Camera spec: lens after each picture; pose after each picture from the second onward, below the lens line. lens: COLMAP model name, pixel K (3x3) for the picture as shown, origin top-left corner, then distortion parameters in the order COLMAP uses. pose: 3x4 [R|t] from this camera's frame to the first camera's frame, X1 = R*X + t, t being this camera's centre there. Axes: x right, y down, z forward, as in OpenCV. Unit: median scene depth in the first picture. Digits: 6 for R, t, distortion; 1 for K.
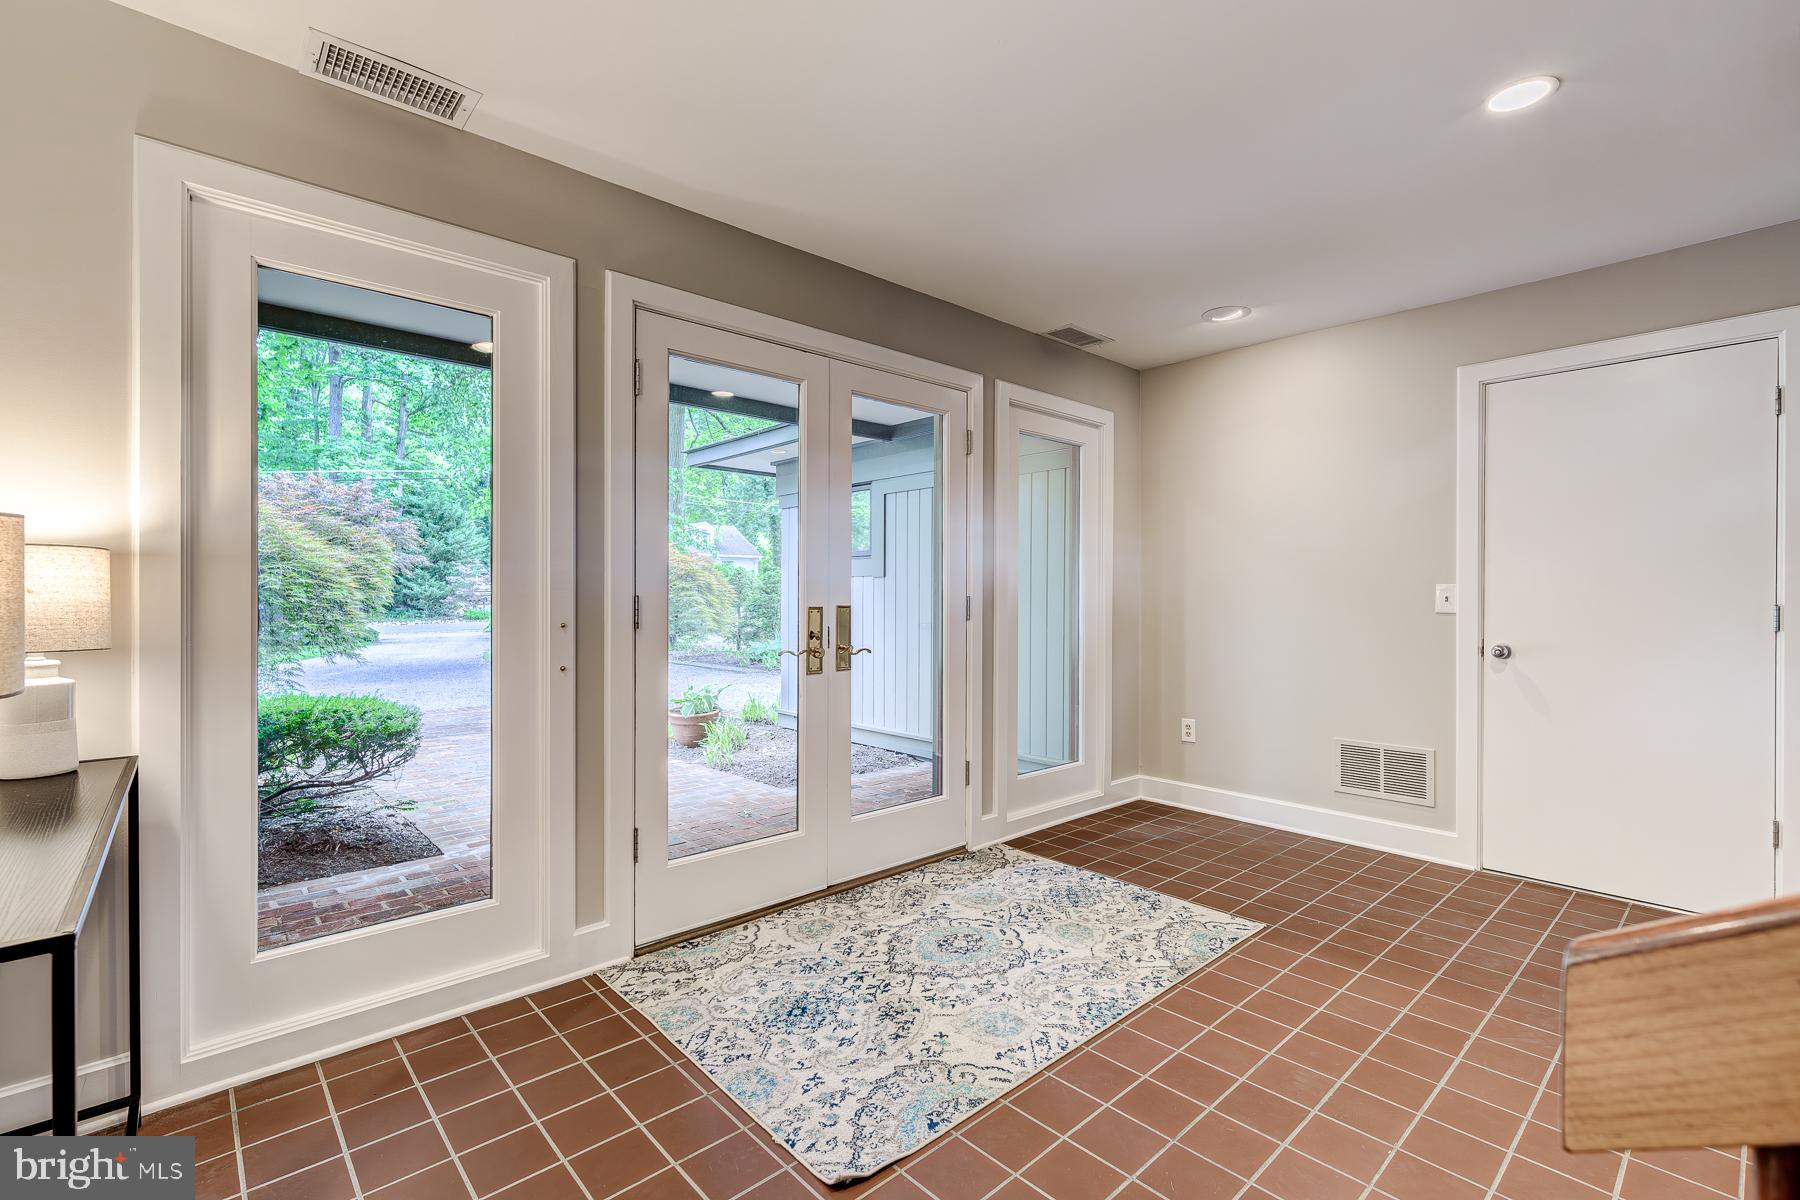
lens RADIAL K [[811.4, 0, 841.9], [0, 811.4, 593.8], [0, 0, 1]] dist [0.001070, -0.000229]
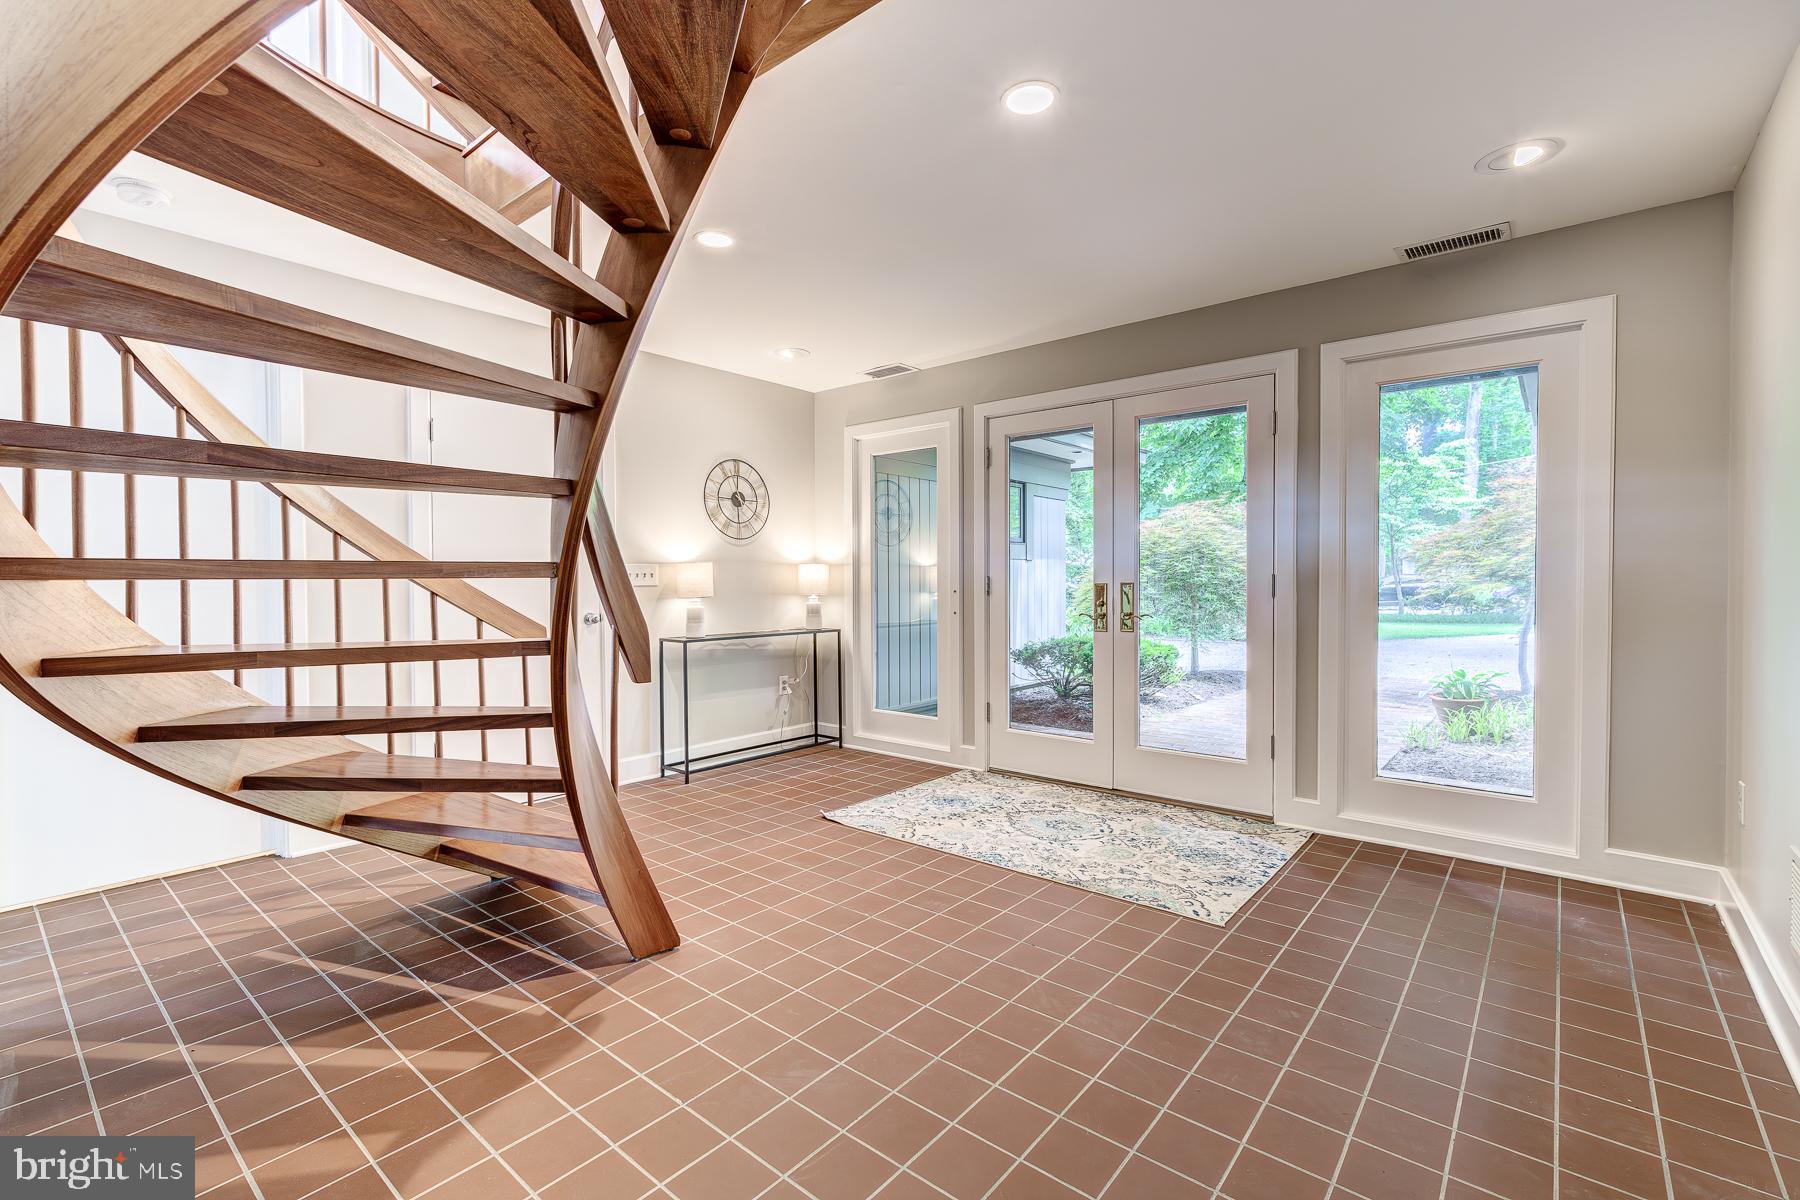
lens RADIAL K [[770.9, 0, 915.8], [0, 770.9, 594.6], [0, 0, 1]] dist [0.001435, 0.000094]
pose [[0.172526, 0.019534, -0.984811, 1.336099], [0.007695, 0.999746, 0.021178, 0.004321], [0.984975, -0.011232, 0.172332, 0.502908]]
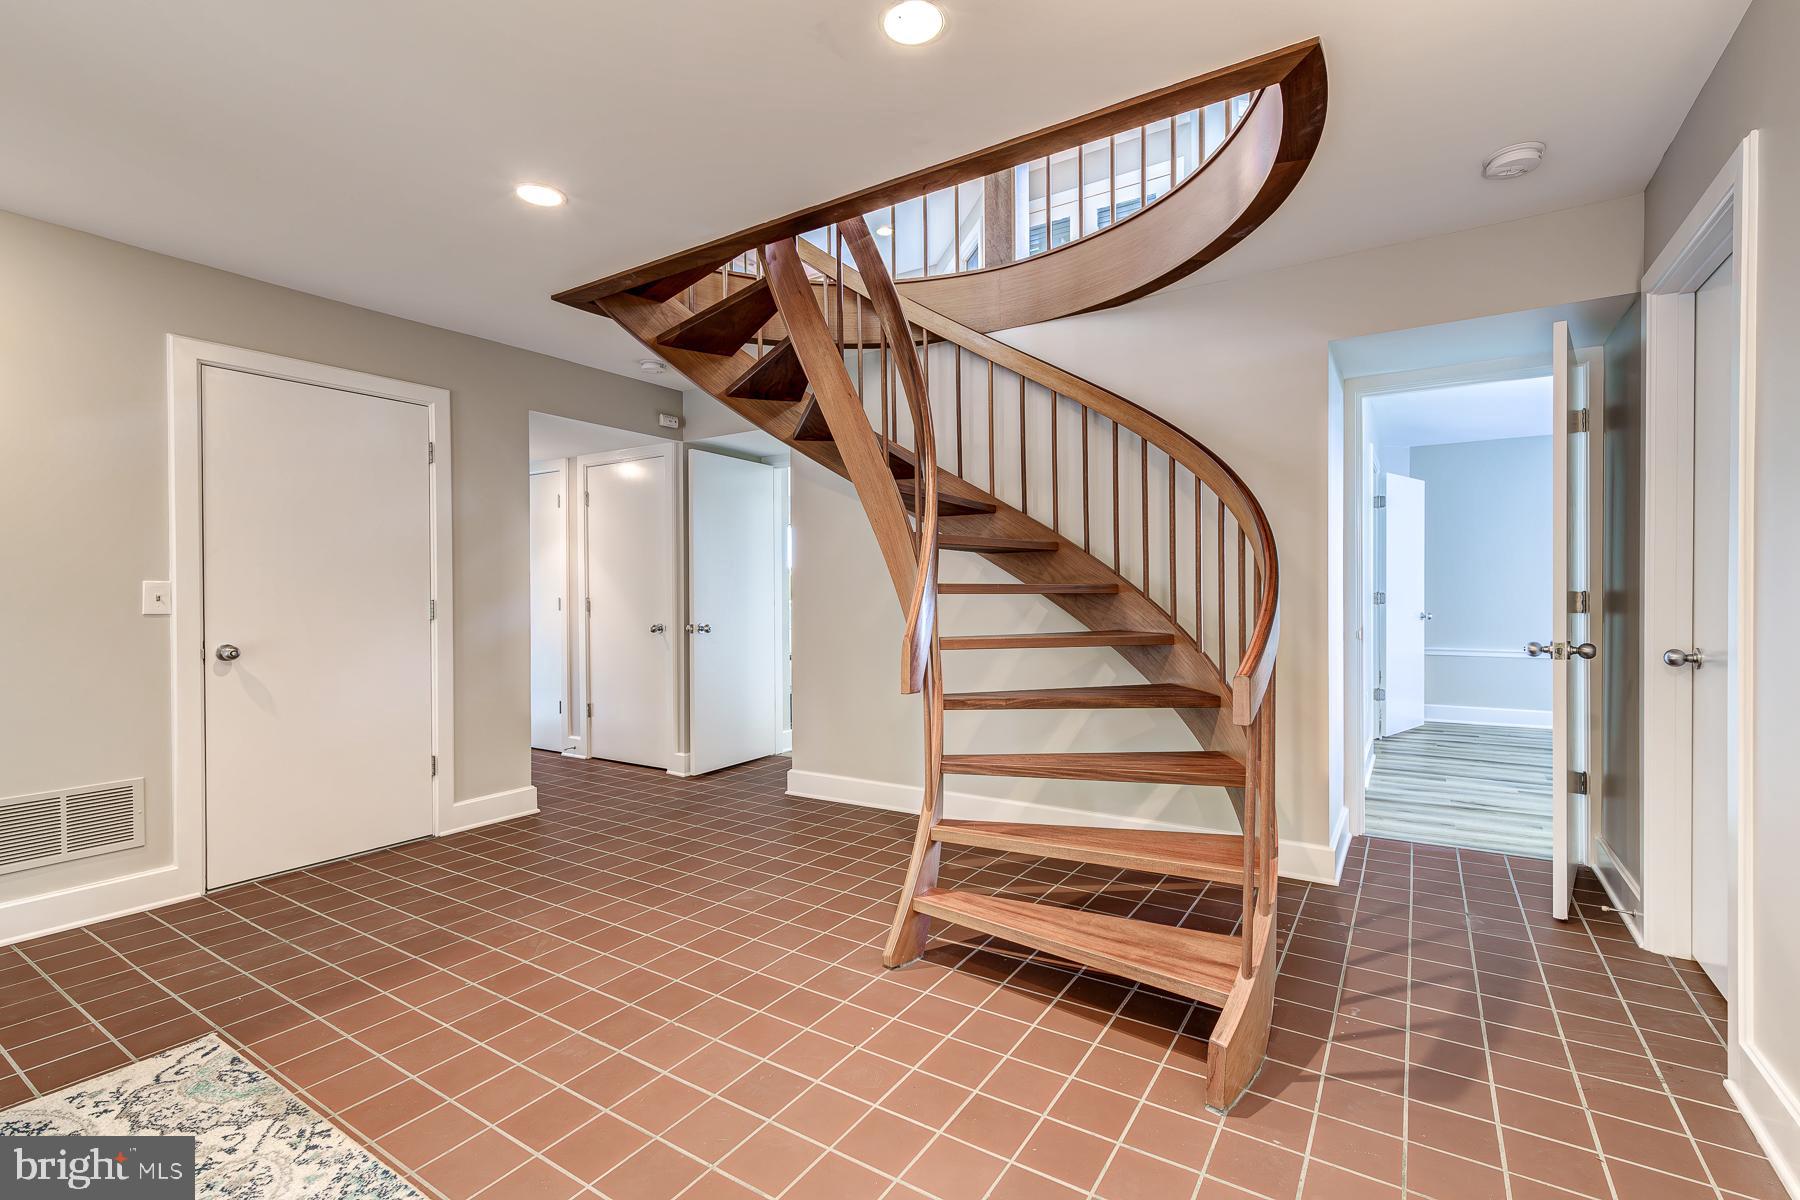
lens RADIAL K [[769.7, 0, 938.8], [0, 769.7, 596.9], [0, 0, 1]] dist [0.002453, 0.000315]
pose [[-0.327827, -0.001936, 0.944736, -0.370936], [-0.000311, 0.999998, 0.001942, 0.003965], [-0.944738, 0.000343, -0.327827, 0.604155]]
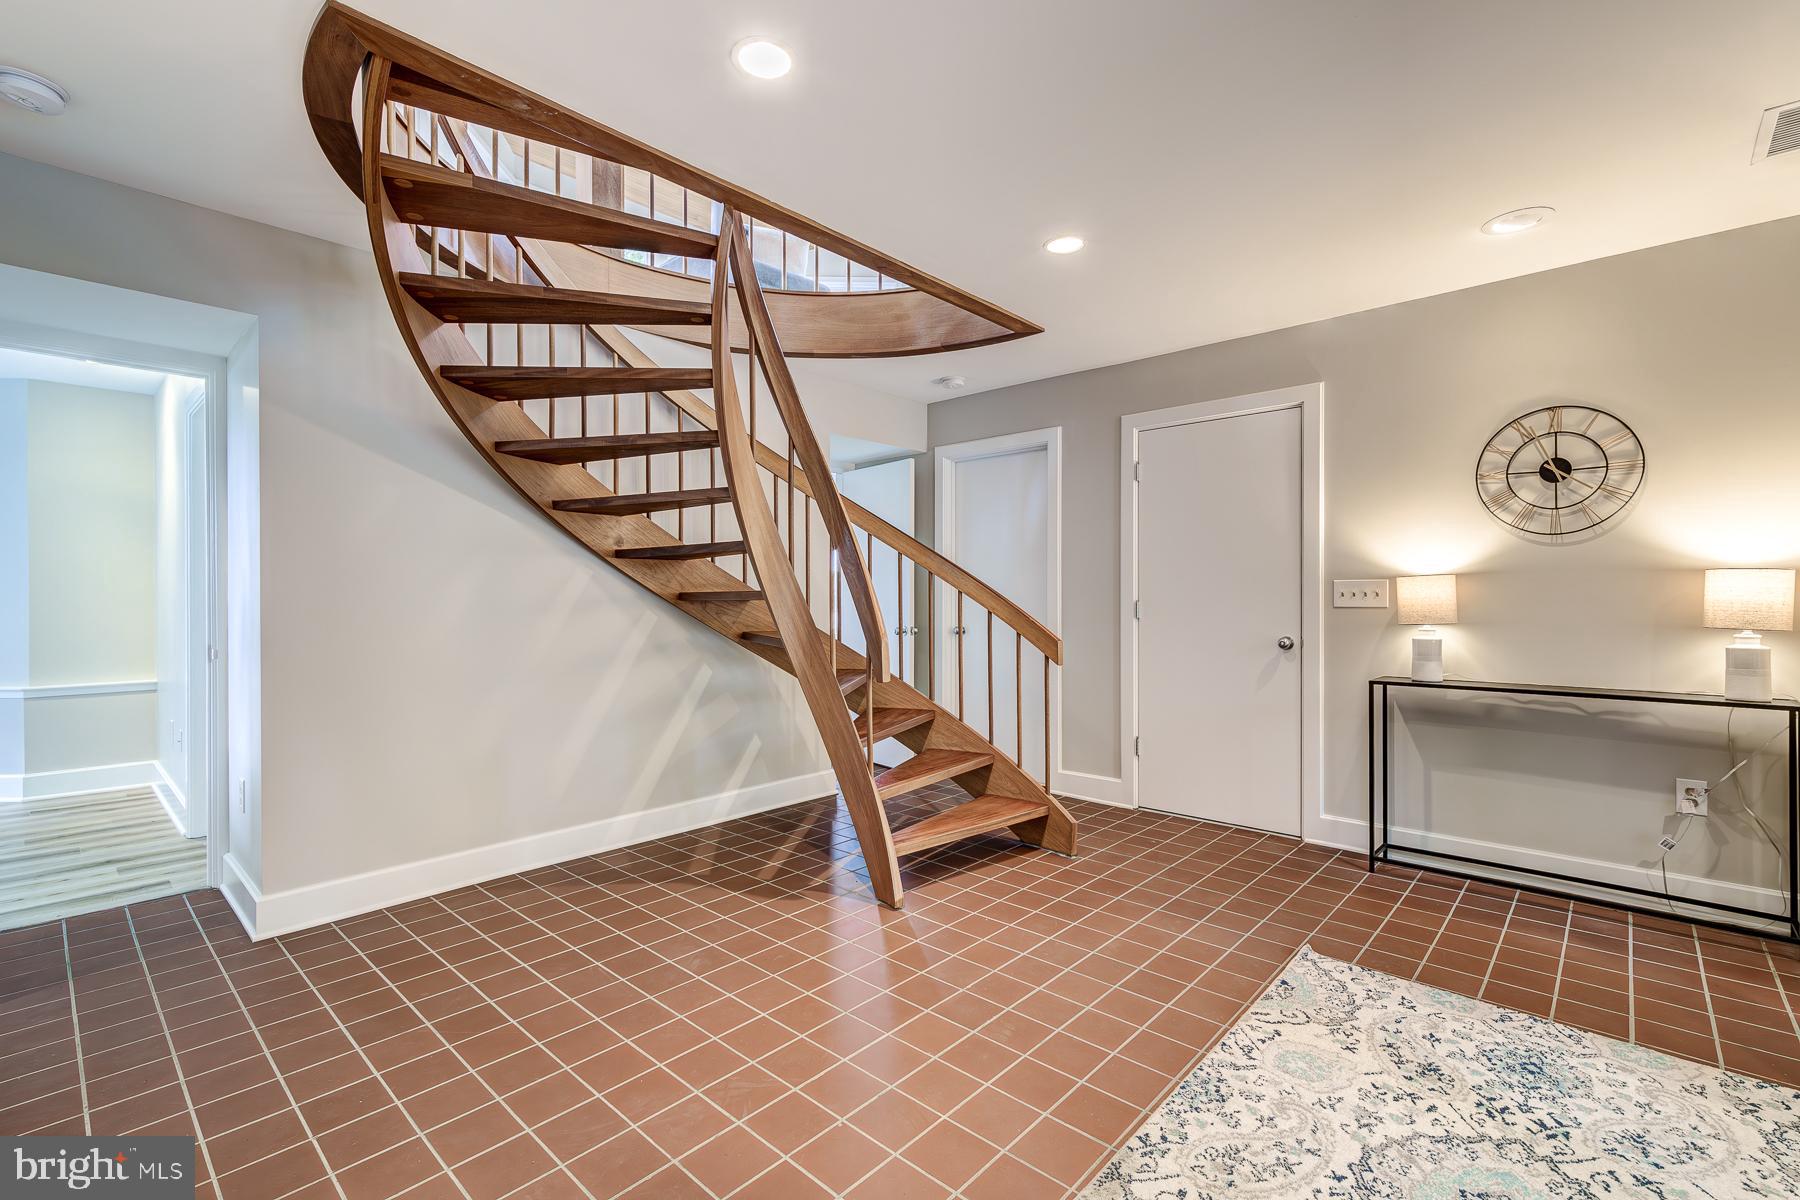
lens RADIAL K [[784.9, 0, 877.1], [0, 784.9, 600.1], [0, 0, 1]] dist [0.002645, 0.000099]
pose [[-0.993342, 0.001838, -0.115189, 0.599381], [0.002554, 0.999978, -0.006073, 0.009107], [0.115175, -0.006326, -0.993325, 1.418944]]
